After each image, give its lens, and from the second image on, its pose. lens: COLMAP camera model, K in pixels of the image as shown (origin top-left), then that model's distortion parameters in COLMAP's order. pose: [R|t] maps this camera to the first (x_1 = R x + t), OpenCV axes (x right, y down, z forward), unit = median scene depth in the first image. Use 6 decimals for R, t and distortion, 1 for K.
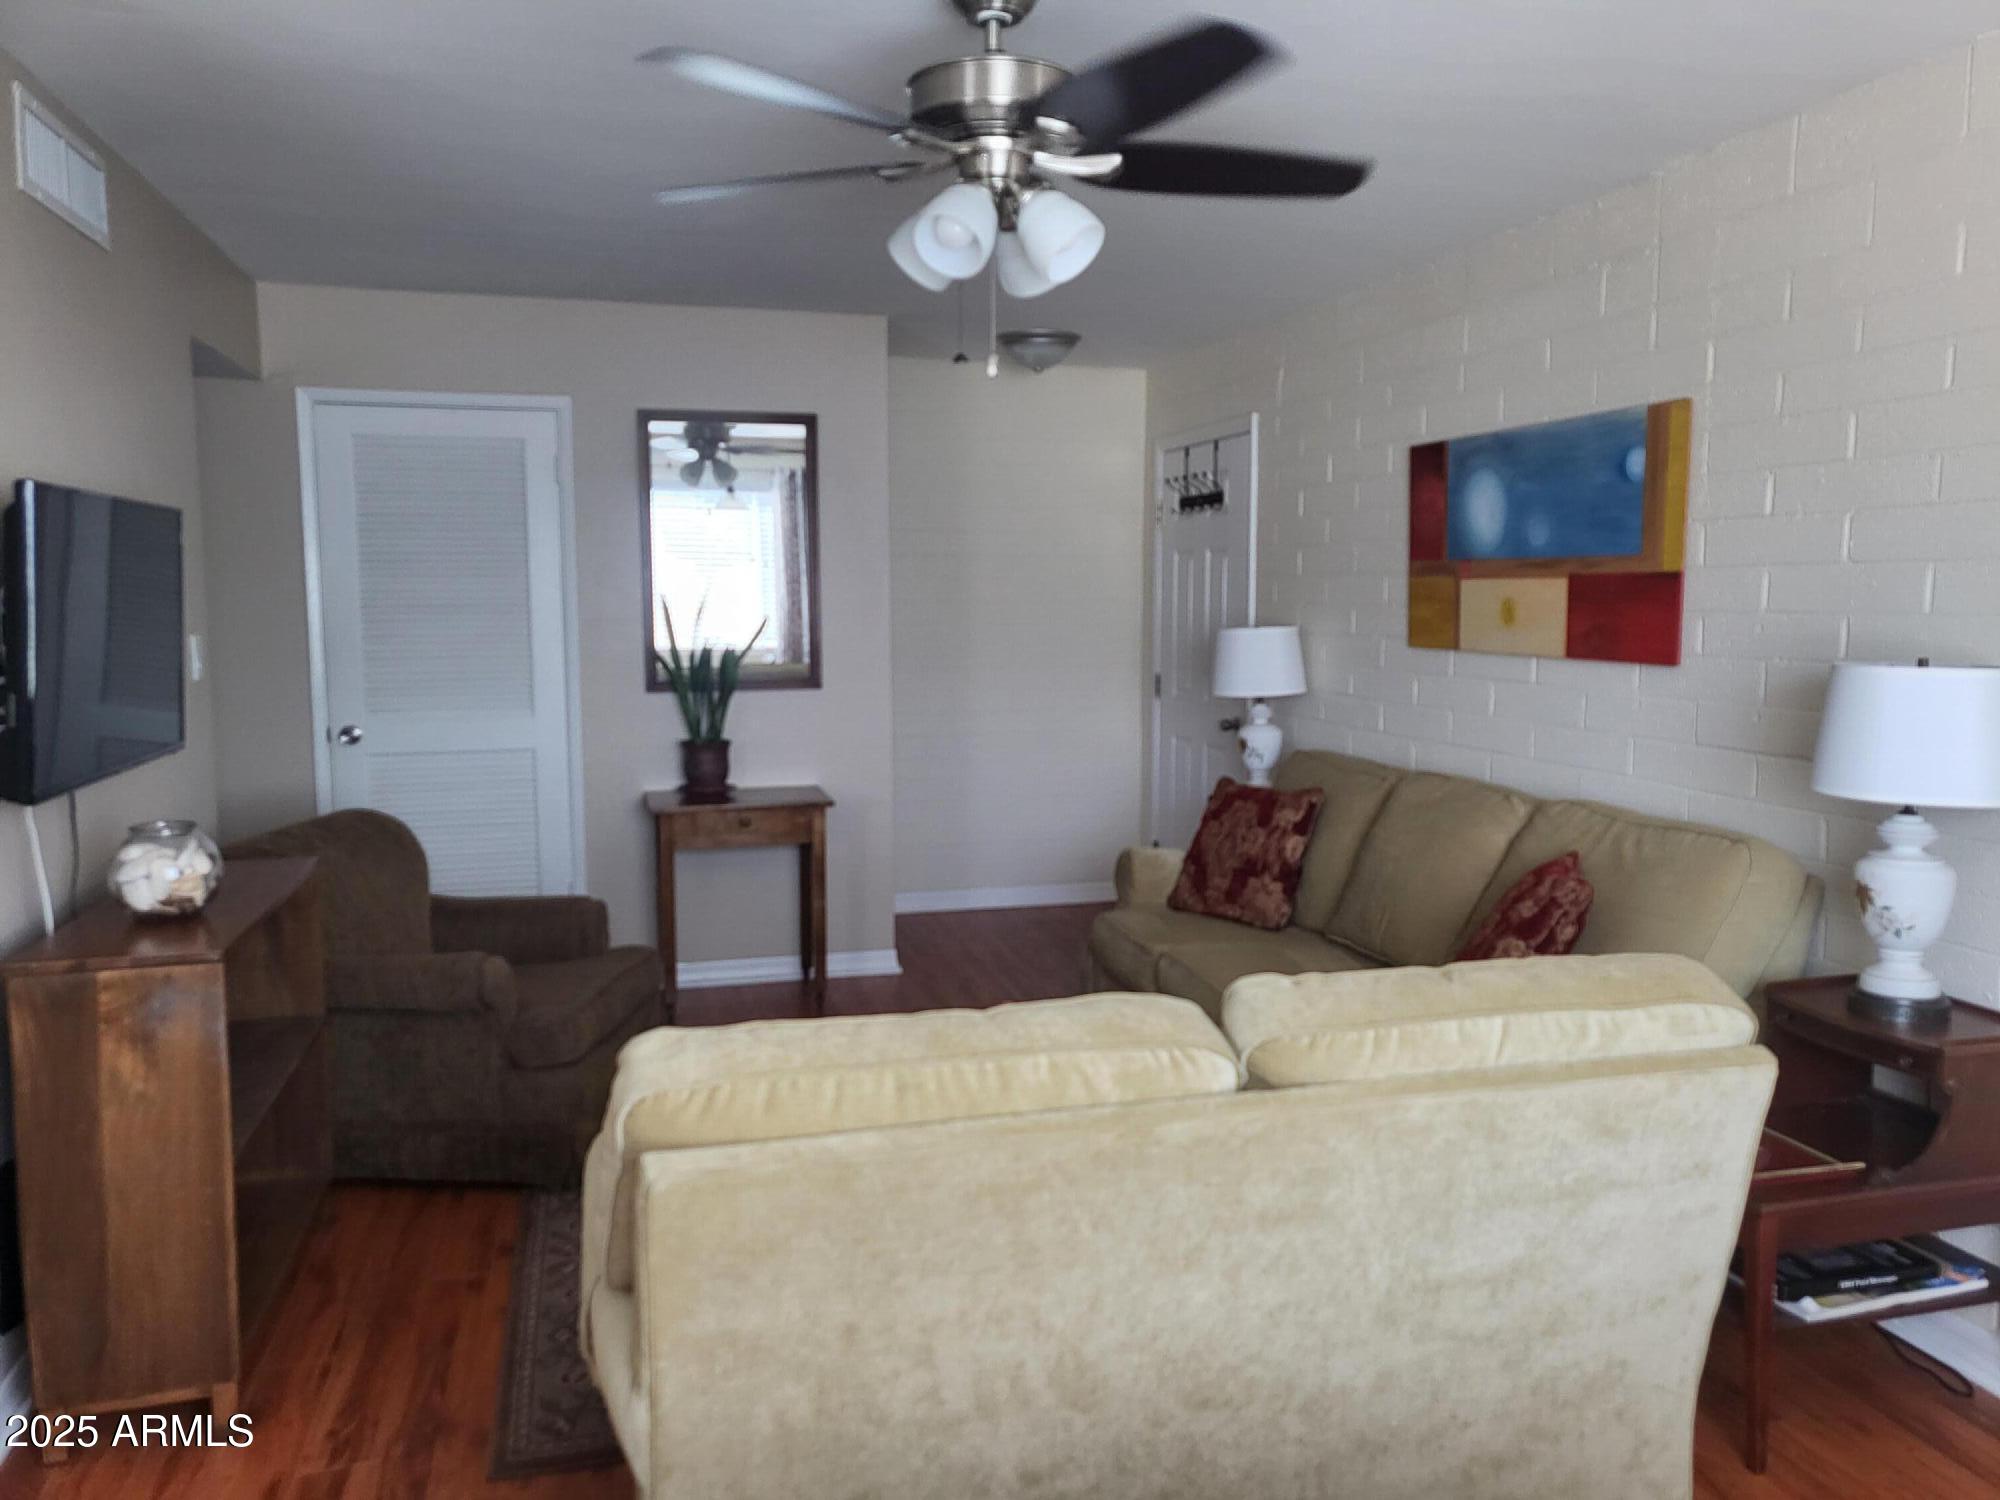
lens RADIAL K [[1533.0, 0, 1052.2], [0, 1533.0, 720.9], [0, 0, 1]] dist [0.014665, 0.057981]
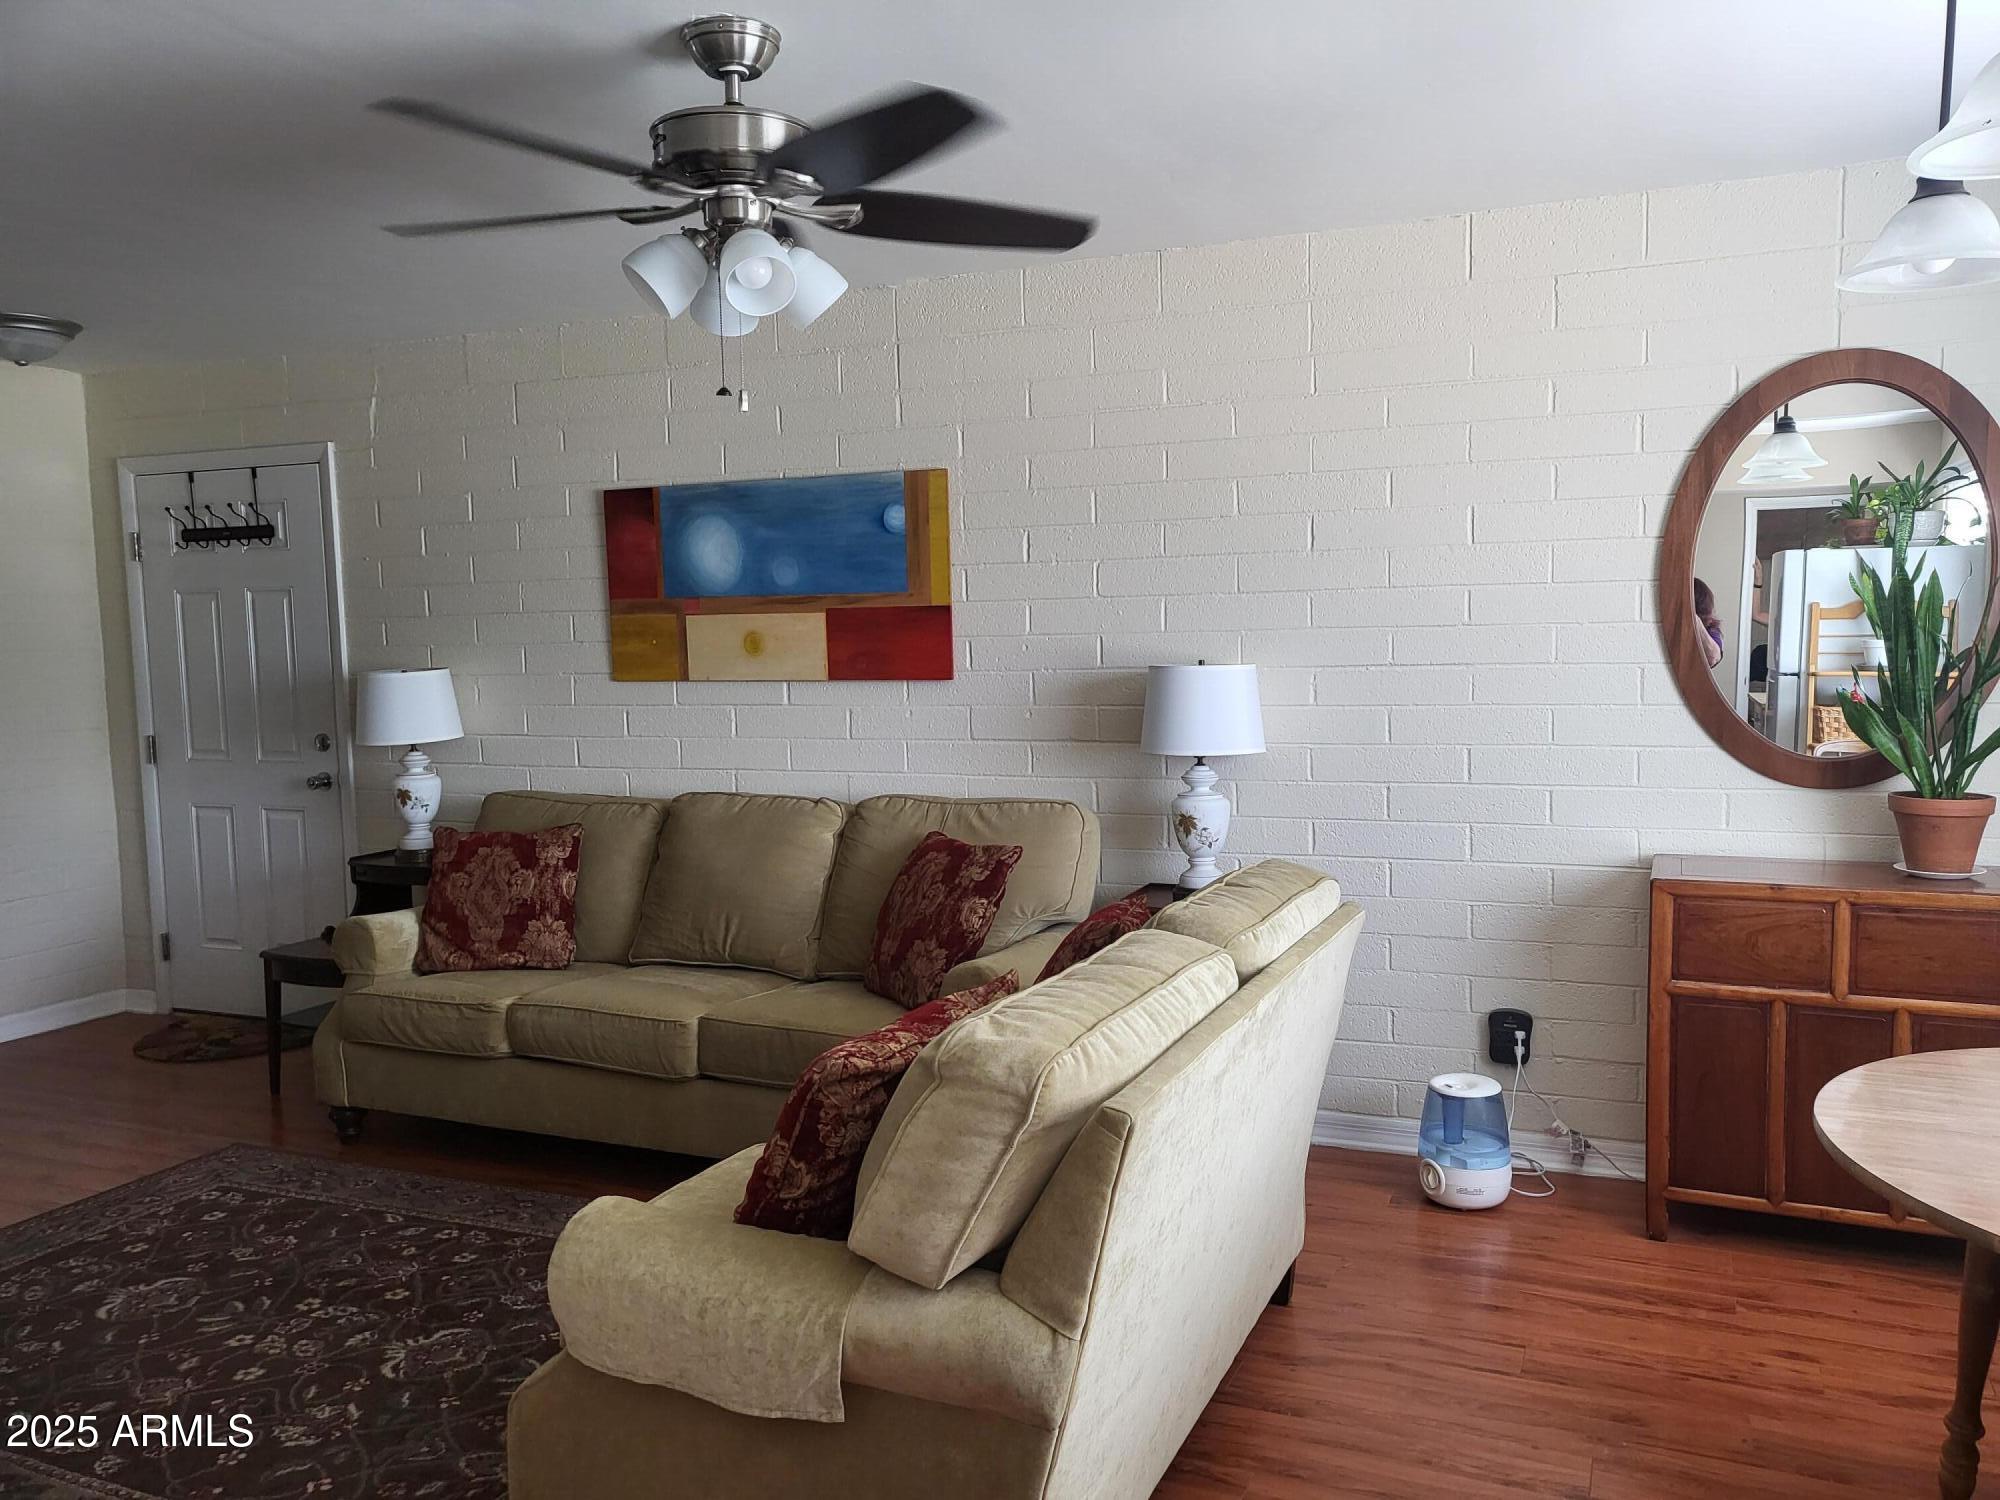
lens RADIAL K [[1533.0, 0, 1042.6], [0, 1533.0, 766.1], [0, 0, 1]] dist [0.014665, 0.057981]
pose [[0.635043, -0.092216, 0.766952, -0.415854], [0.090884, 0.994873, 0.044368, -0.011061], [-0.767111, 0.041528, 0.640168, 0.109970]]
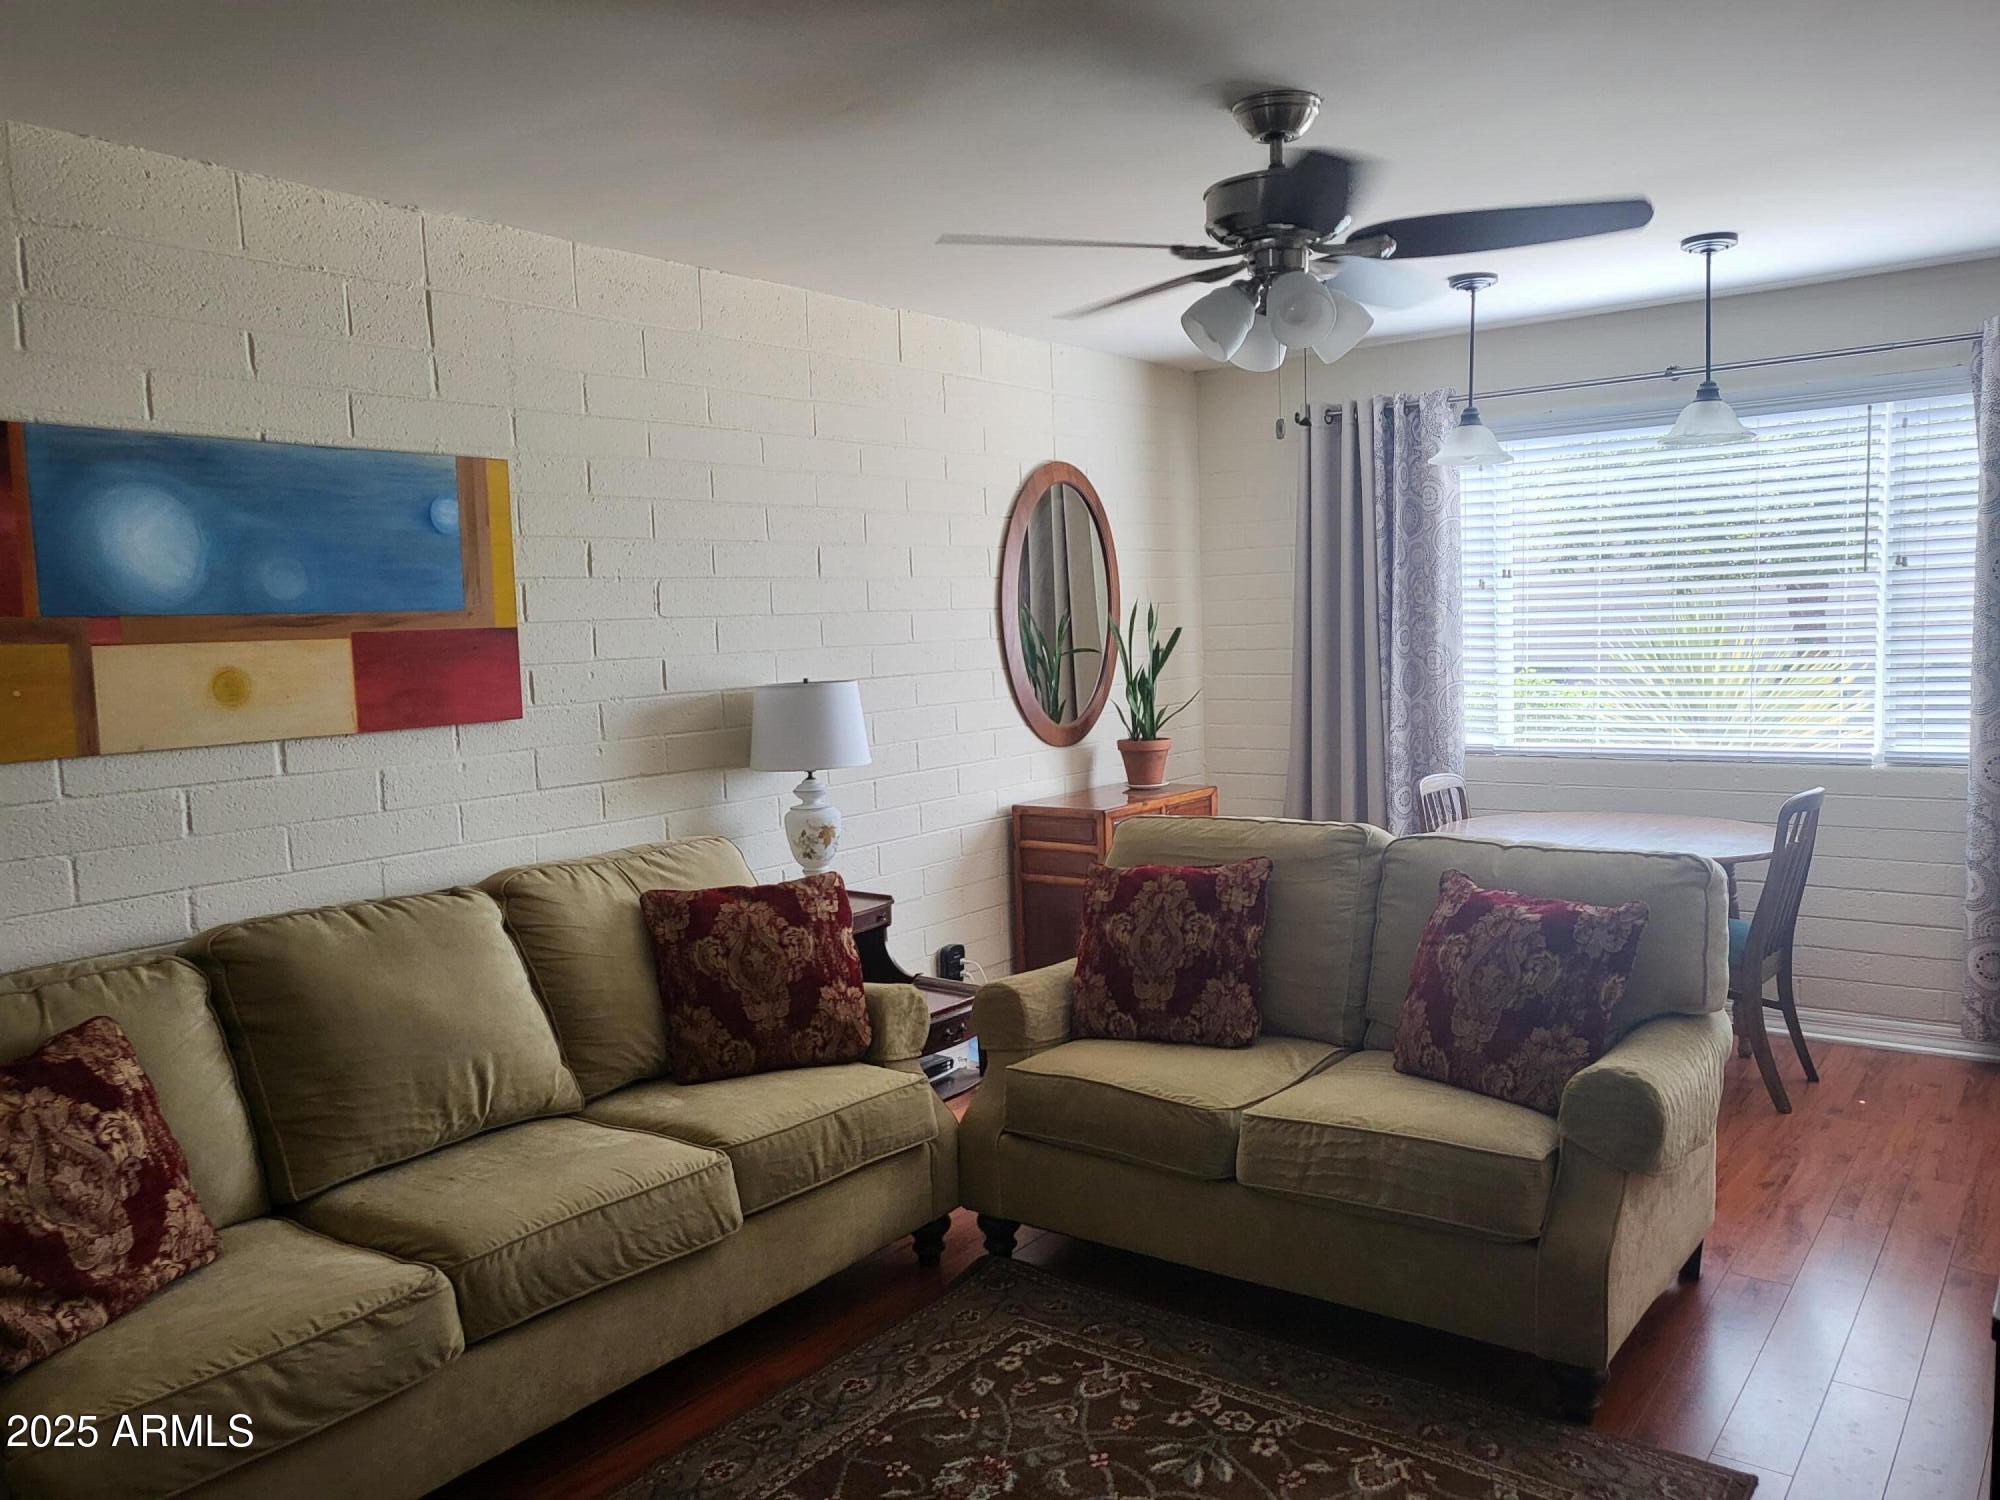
lens RADIAL K [[1533.0, 0, 1018.4], [0, 1533.0, 742.9], [0, 0, 1]] dist [0.014665, 0.057981]
pose [[-0.599606, -0.051332, 0.798647, -0.489597], [0.100547, 0.985201, 0.138811, -0.102809], [-0.793954, 0.163534, -0.585571, 1.068948]]
